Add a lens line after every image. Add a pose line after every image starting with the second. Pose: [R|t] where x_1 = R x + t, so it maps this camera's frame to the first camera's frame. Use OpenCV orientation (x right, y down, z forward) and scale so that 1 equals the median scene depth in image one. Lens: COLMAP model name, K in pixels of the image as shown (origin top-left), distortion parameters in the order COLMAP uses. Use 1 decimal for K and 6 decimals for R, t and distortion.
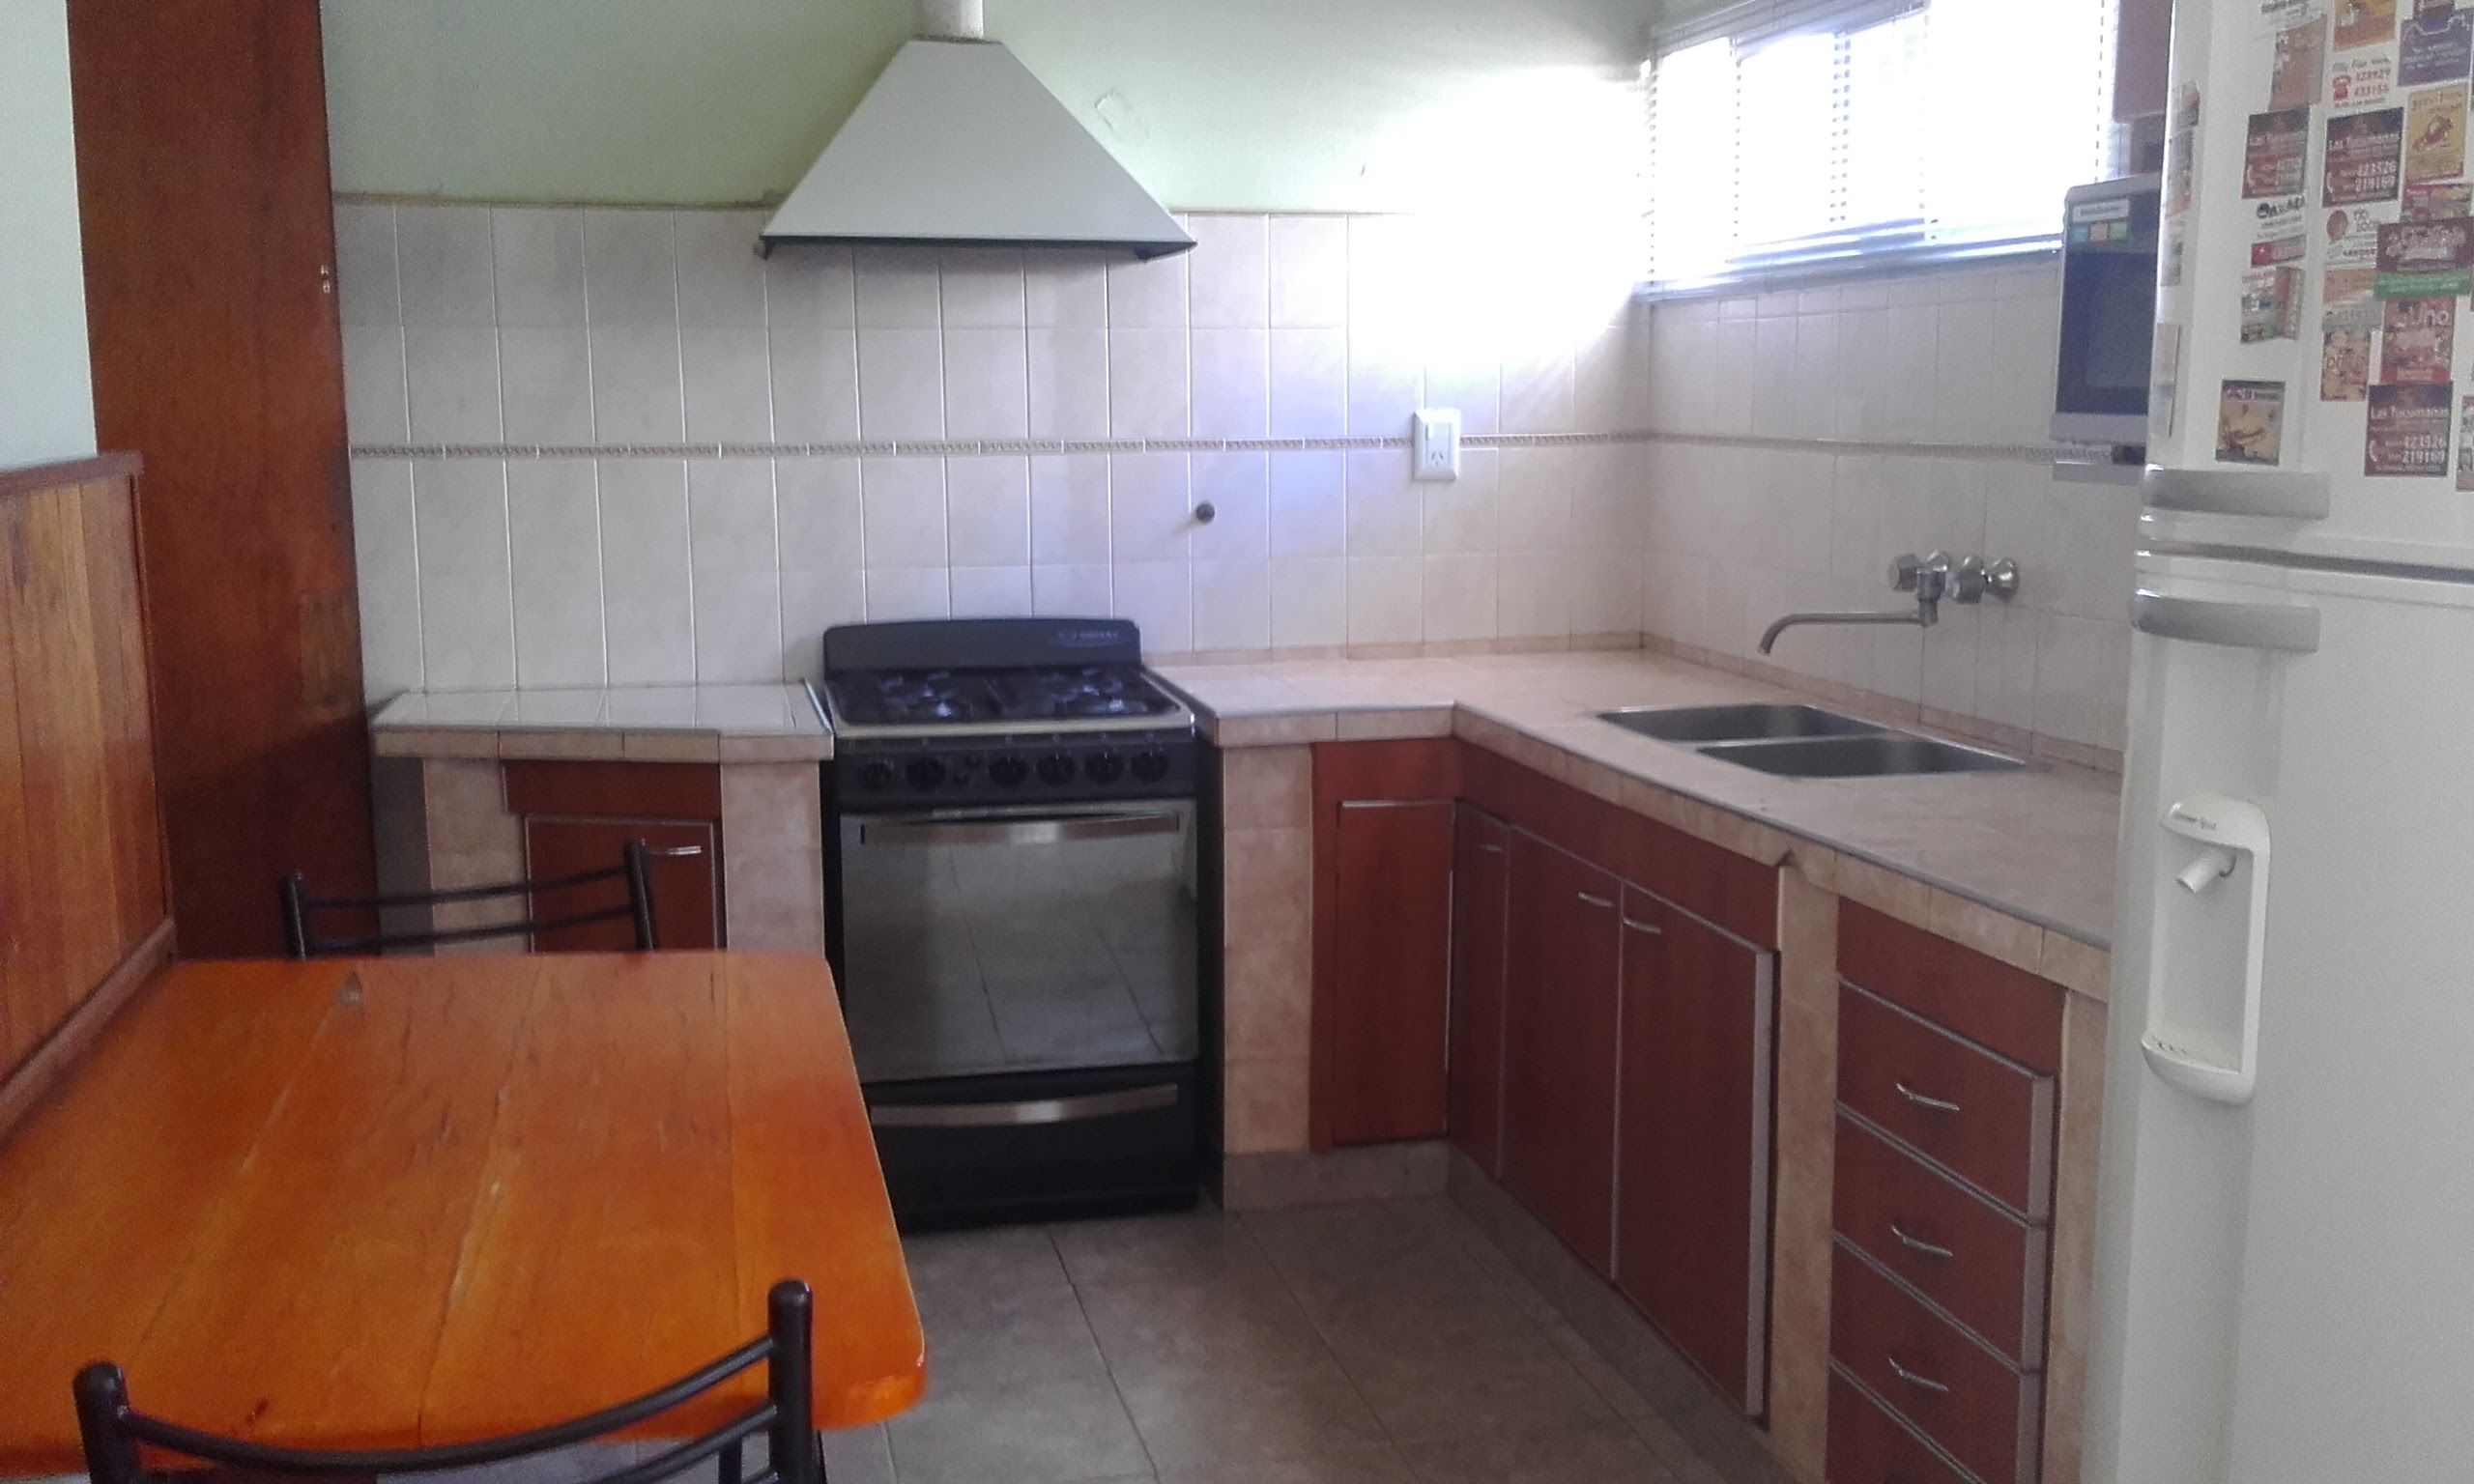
lens RADIAL K [[2284.8, 0, 1207.4], [0, 2284.8, 761.0], [0, 0, 1]] dist [0.121232, -0.243903]
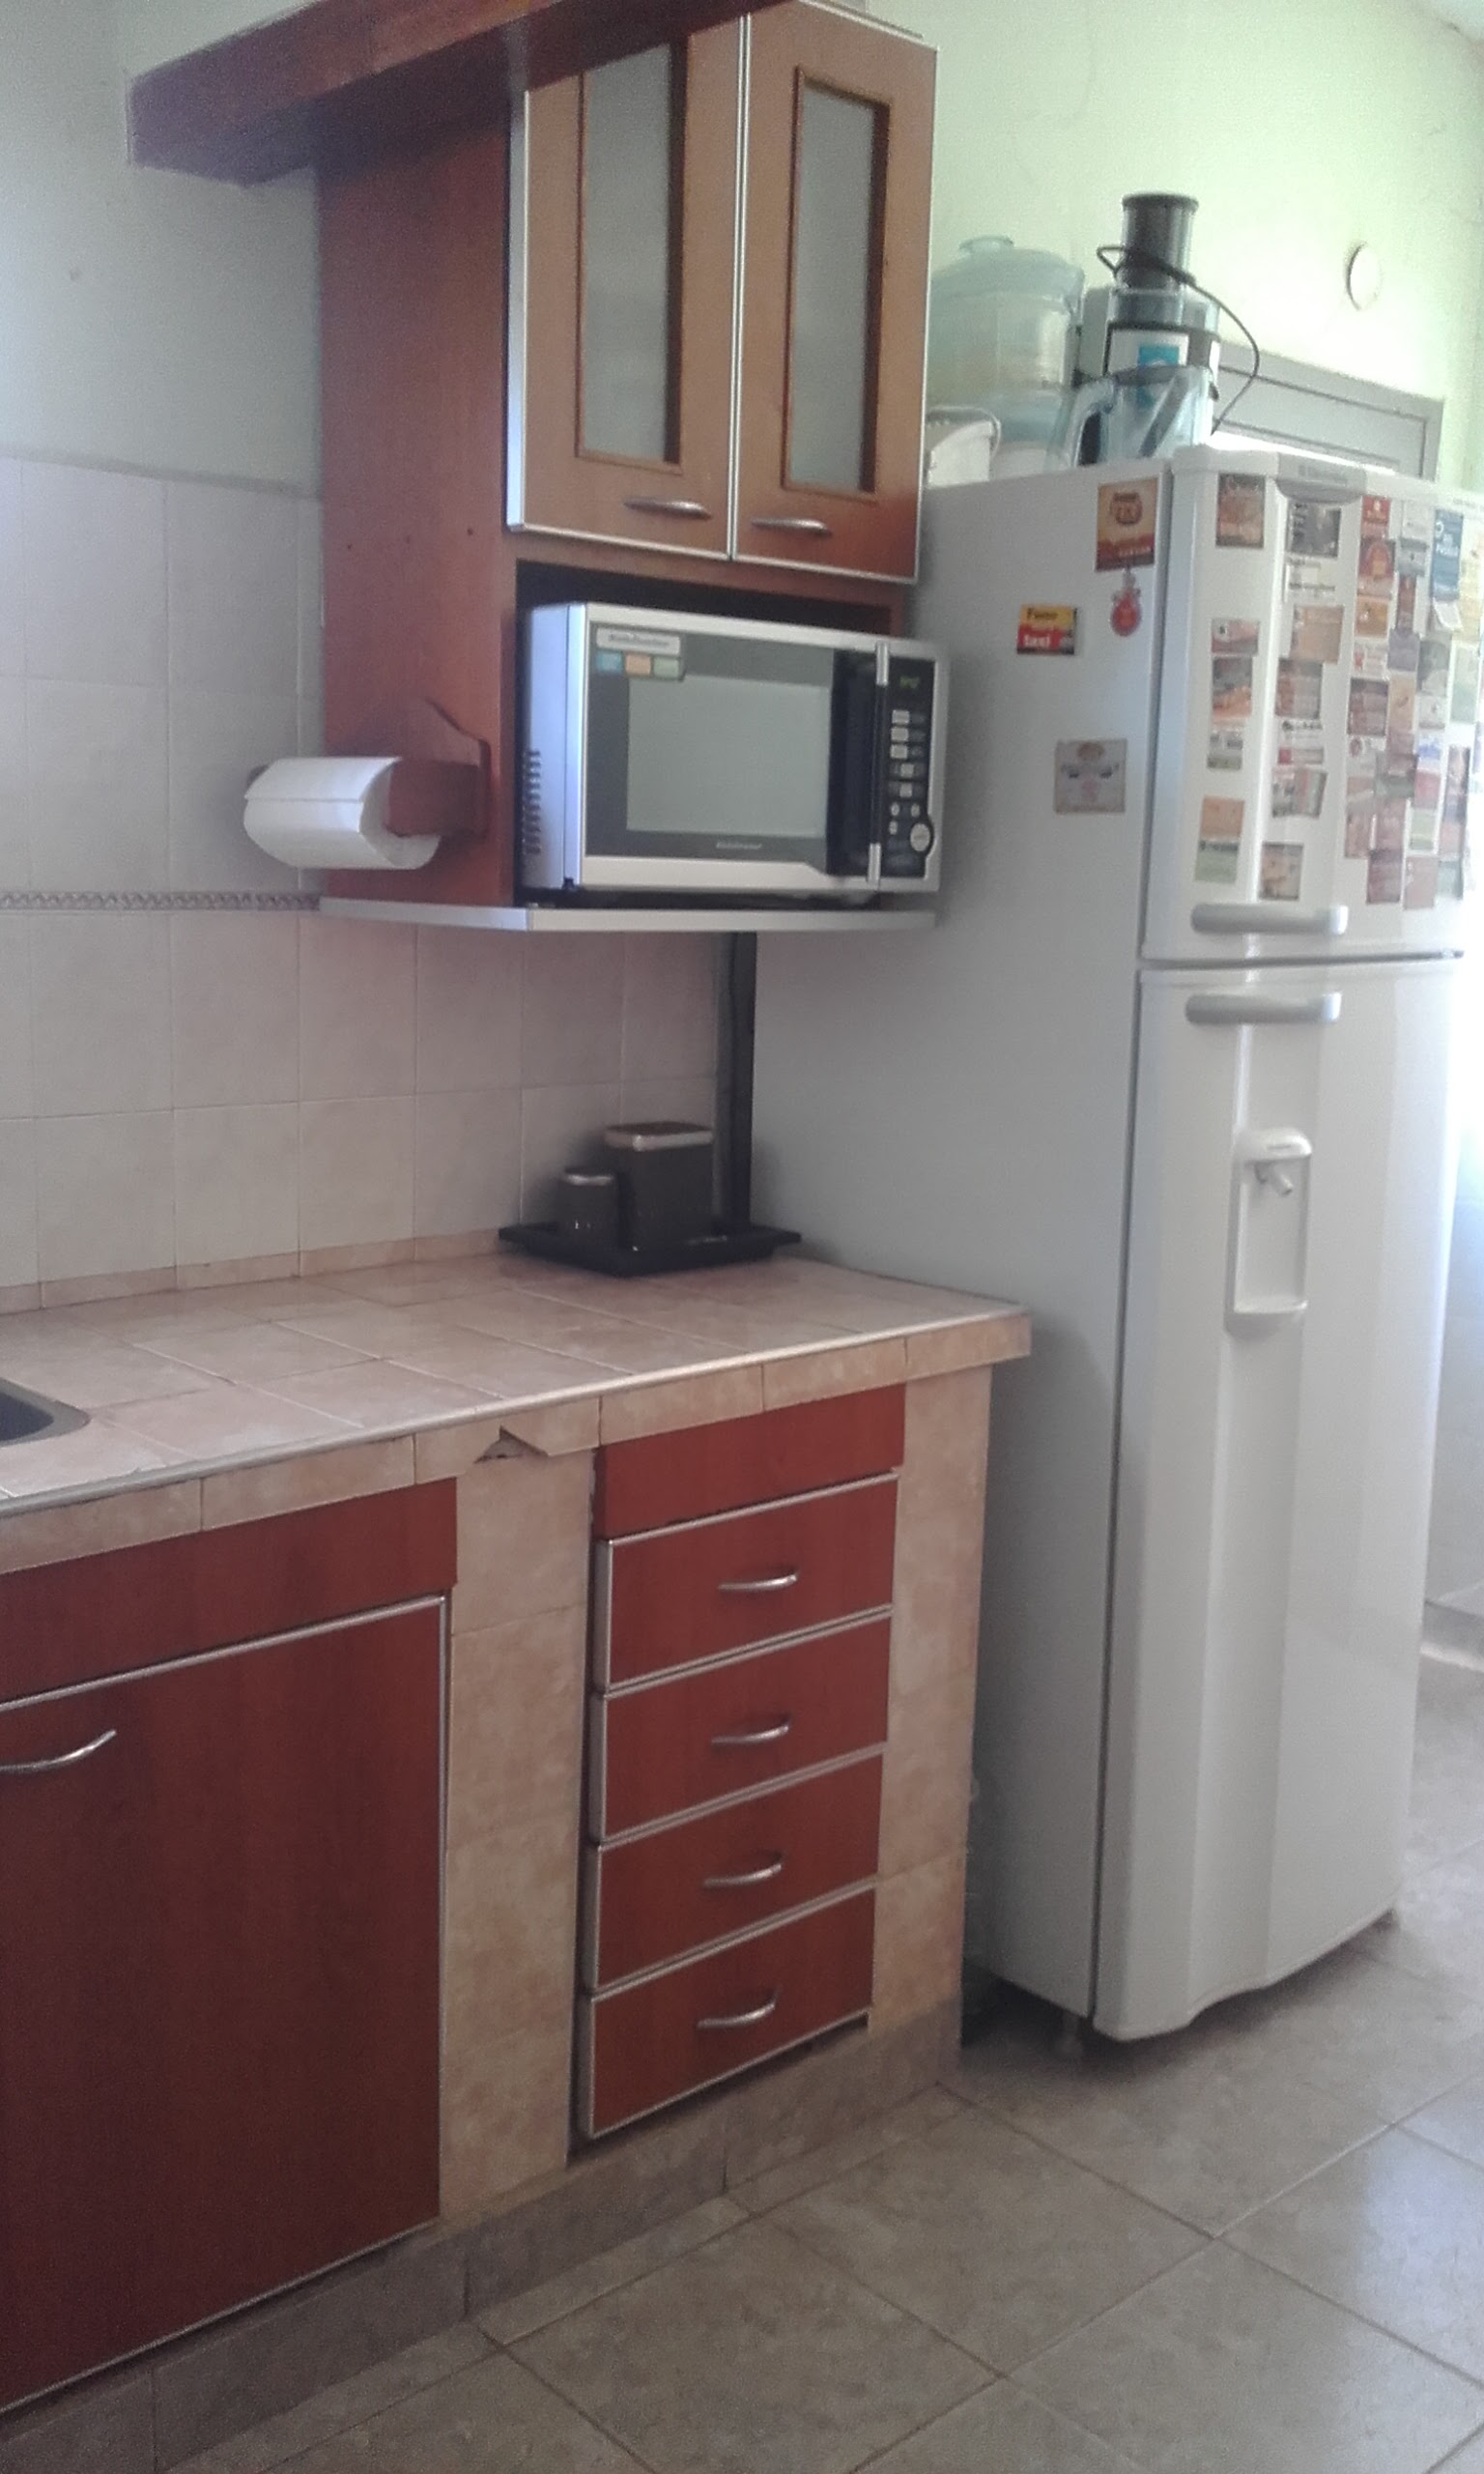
lens RADIAL K [[2284.8, 0, 744.9], [0, 2284.8, 1234.3], [0, 0, 1]] dist [0.121232, -0.243903]
pose [[-0.498750, -0.157485, 0.852318, -0.694035], [0.110484, 0.963781, 0.242732, -0.332970], [-0.859675, 0.215231, -0.463287, 2.121296]]
